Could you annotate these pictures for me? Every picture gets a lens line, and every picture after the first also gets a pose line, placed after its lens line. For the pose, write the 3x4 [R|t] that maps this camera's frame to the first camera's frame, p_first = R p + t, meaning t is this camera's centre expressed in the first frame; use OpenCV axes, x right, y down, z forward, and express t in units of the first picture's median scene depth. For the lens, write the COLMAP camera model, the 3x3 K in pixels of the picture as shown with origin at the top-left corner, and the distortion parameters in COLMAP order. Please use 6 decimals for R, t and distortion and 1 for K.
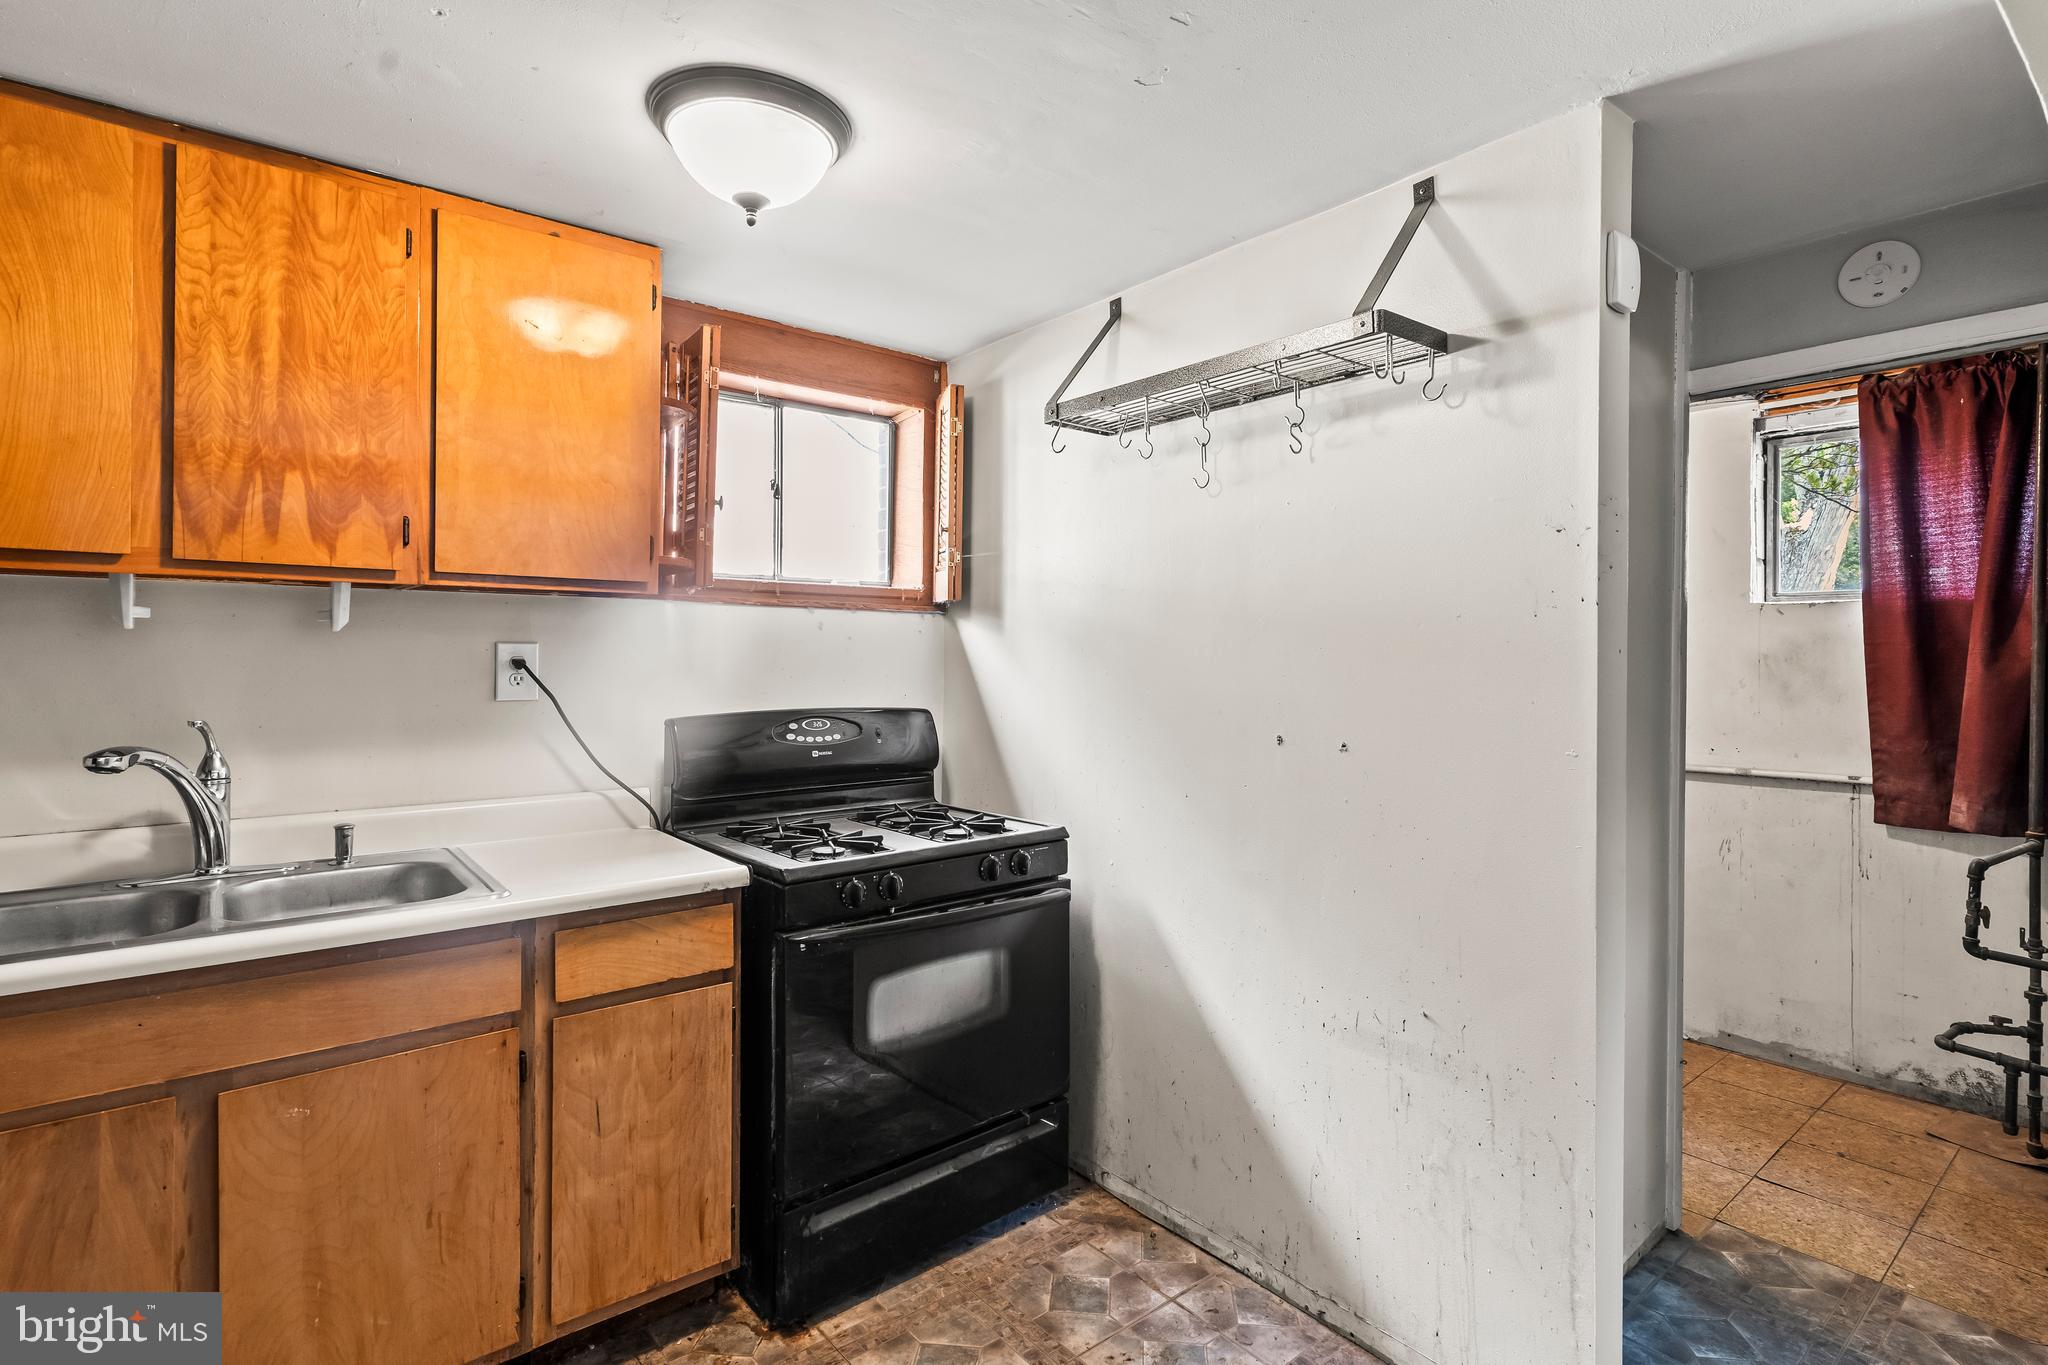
lens RADIAL K [[999.4, 0, 1030.4], [0, 999.4, 650.8], [0, 0, 1]] dist [0.003188, 0.000000]
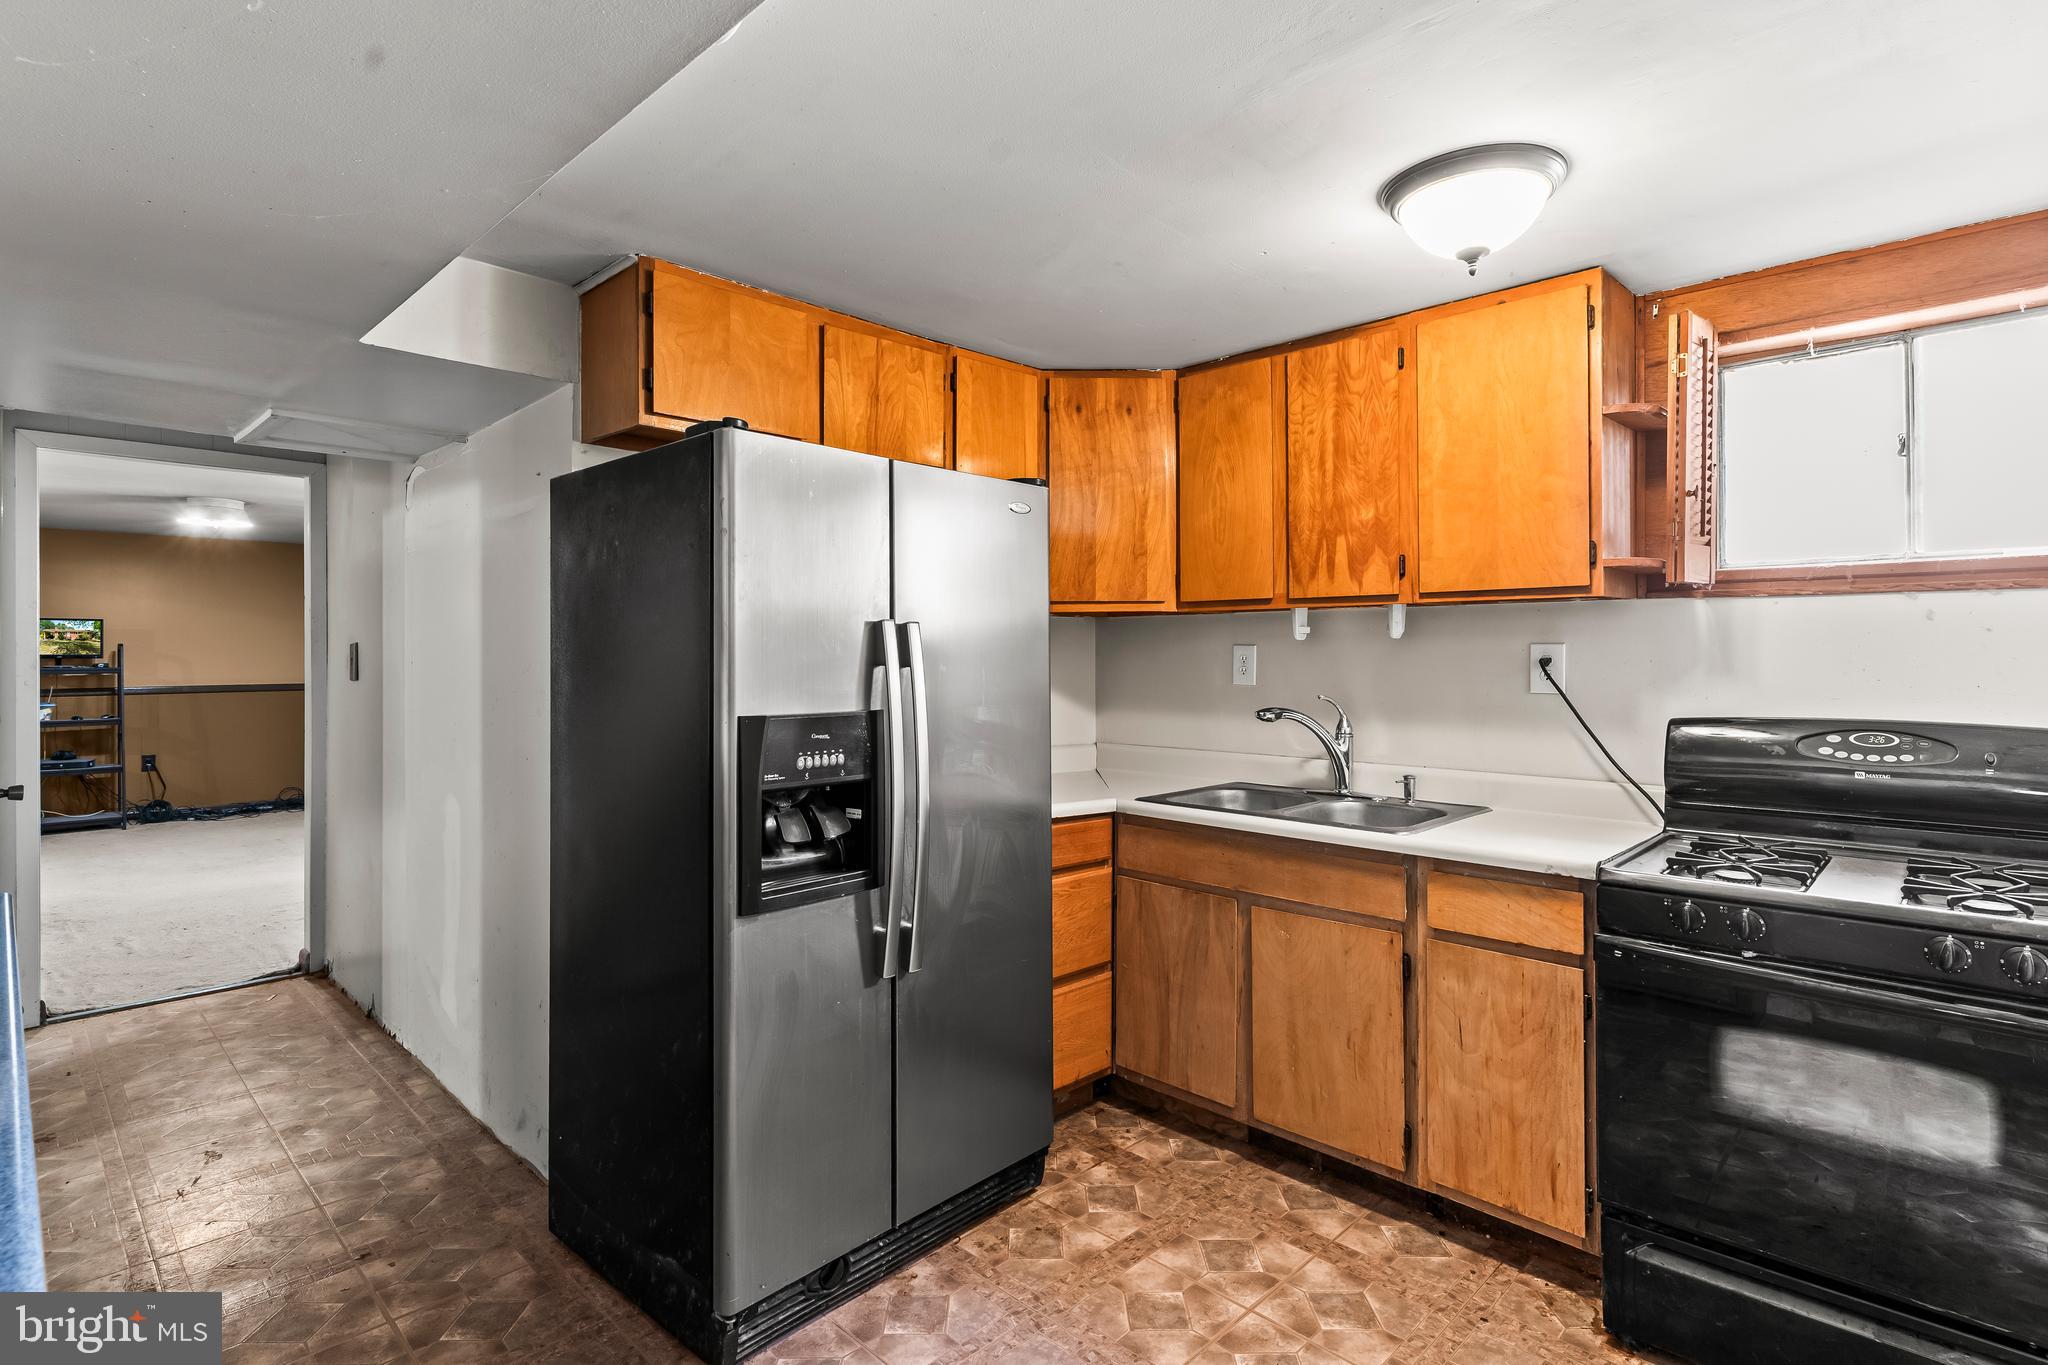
lens RADIAL K [[999.4, 0, 1041.9], [0, 999.4, 648.8], [0, 0, 1]] dist [0.003188, 0.000000]
pose [[0.124393, -0.012108, -0.992159, 0.704386], [0.005059, 0.999920, -0.011569, 0.009748], [0.992220, -0.003580, 0.124444, 0.339364]]
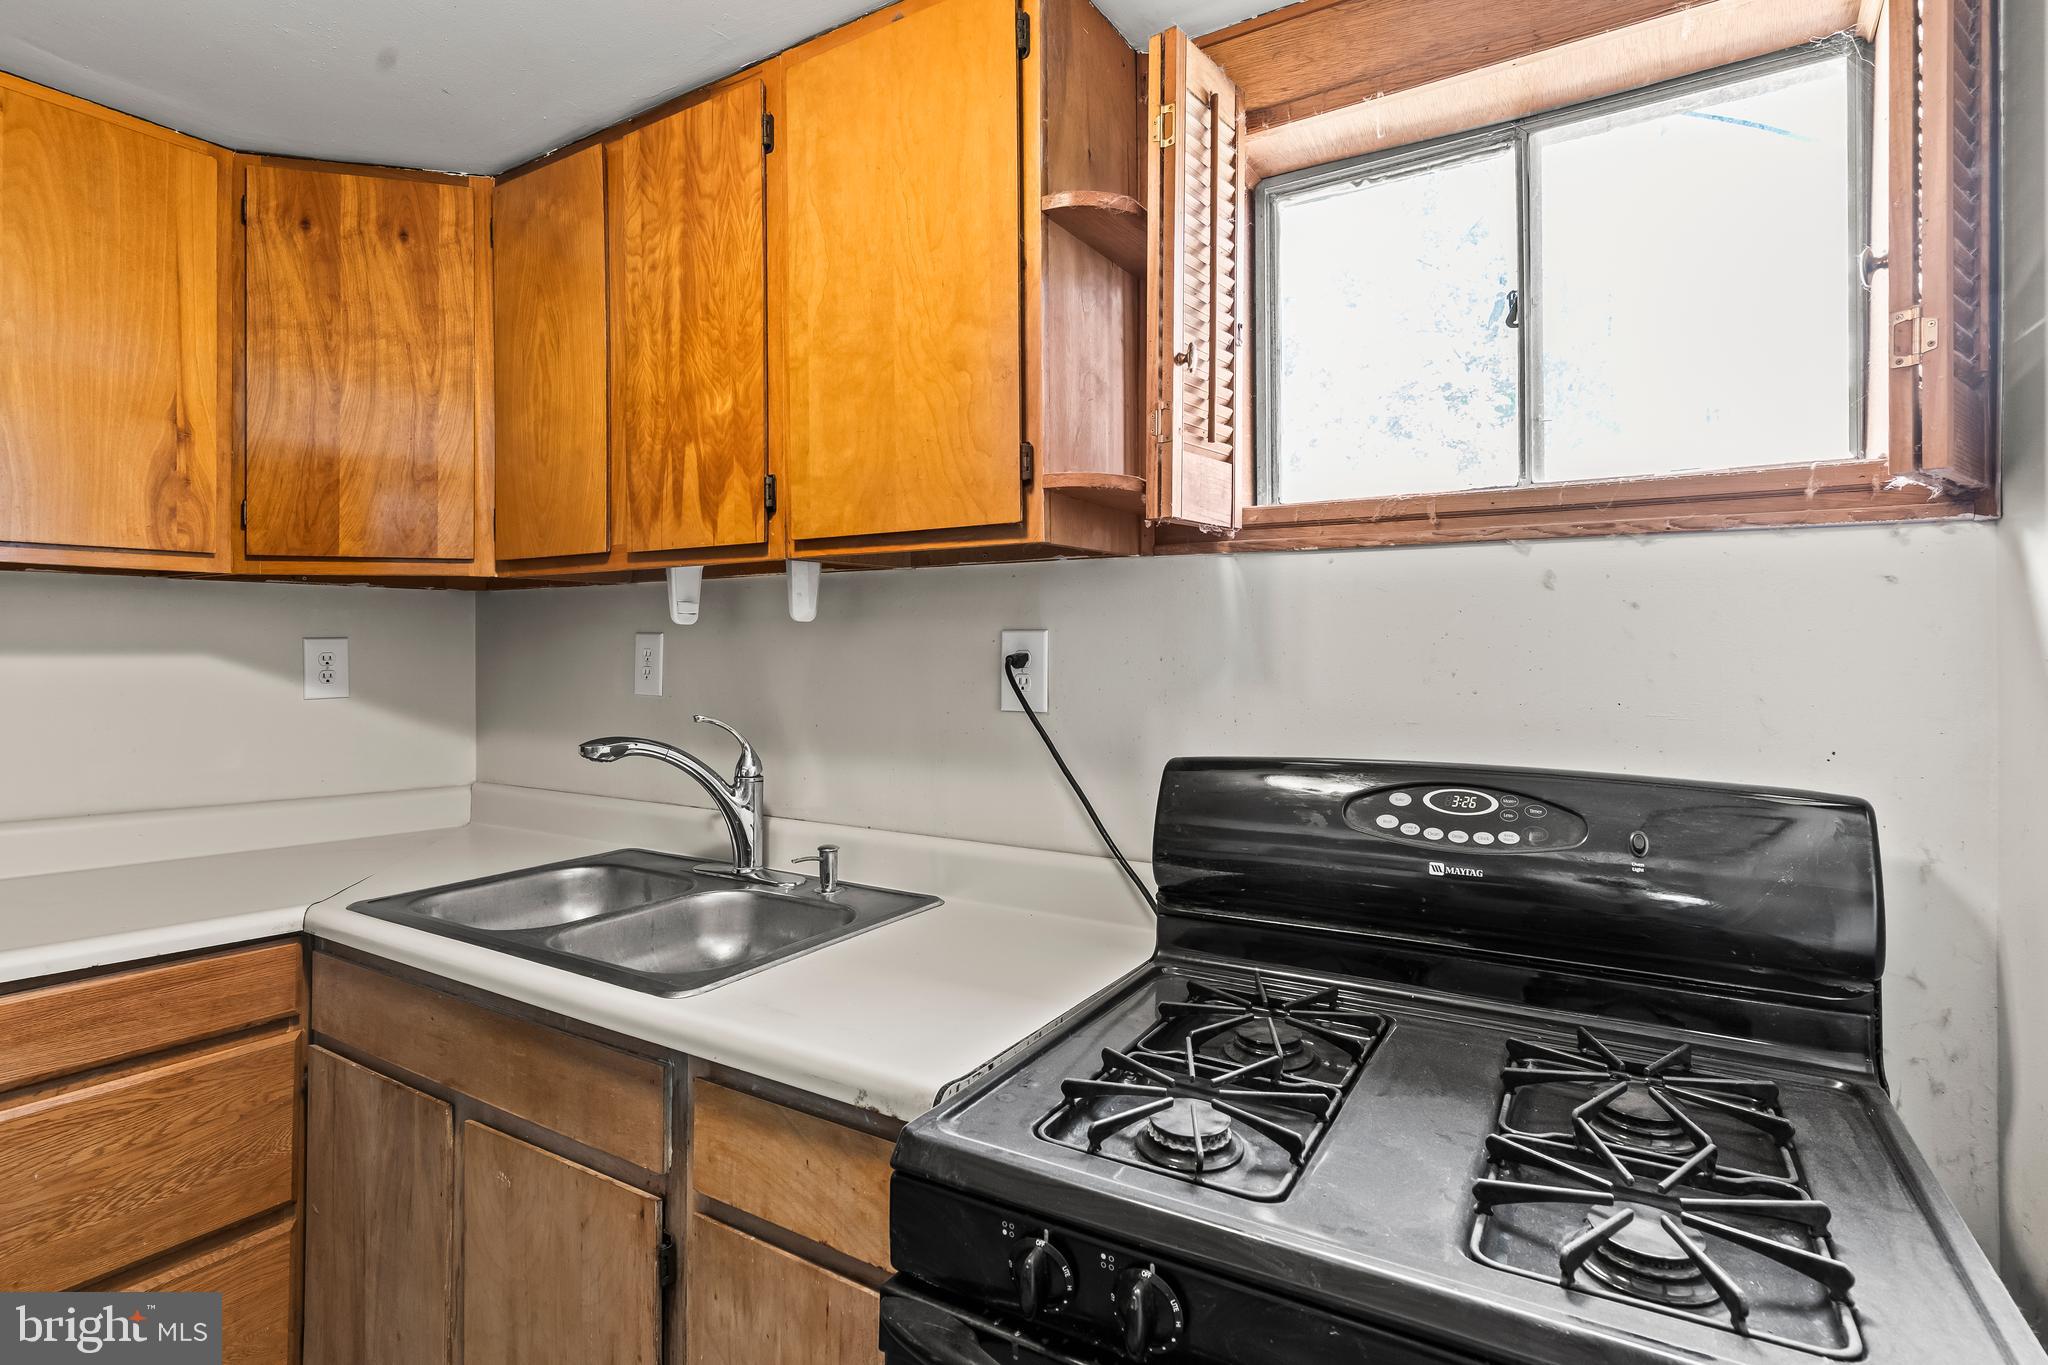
lens RADIAL K [[999.4, 0, 1020.1], [0, 999.4, 641.9], [0, 0, 1]] dist [0.003188, 0.000000]
pose [[0.337691, -0.010910, -0.941194, 0.195951], [0.005996, 0.999937, -0.009439, 0.007921], [0.941238, -0.002456, 0.337735, 0.940760]]
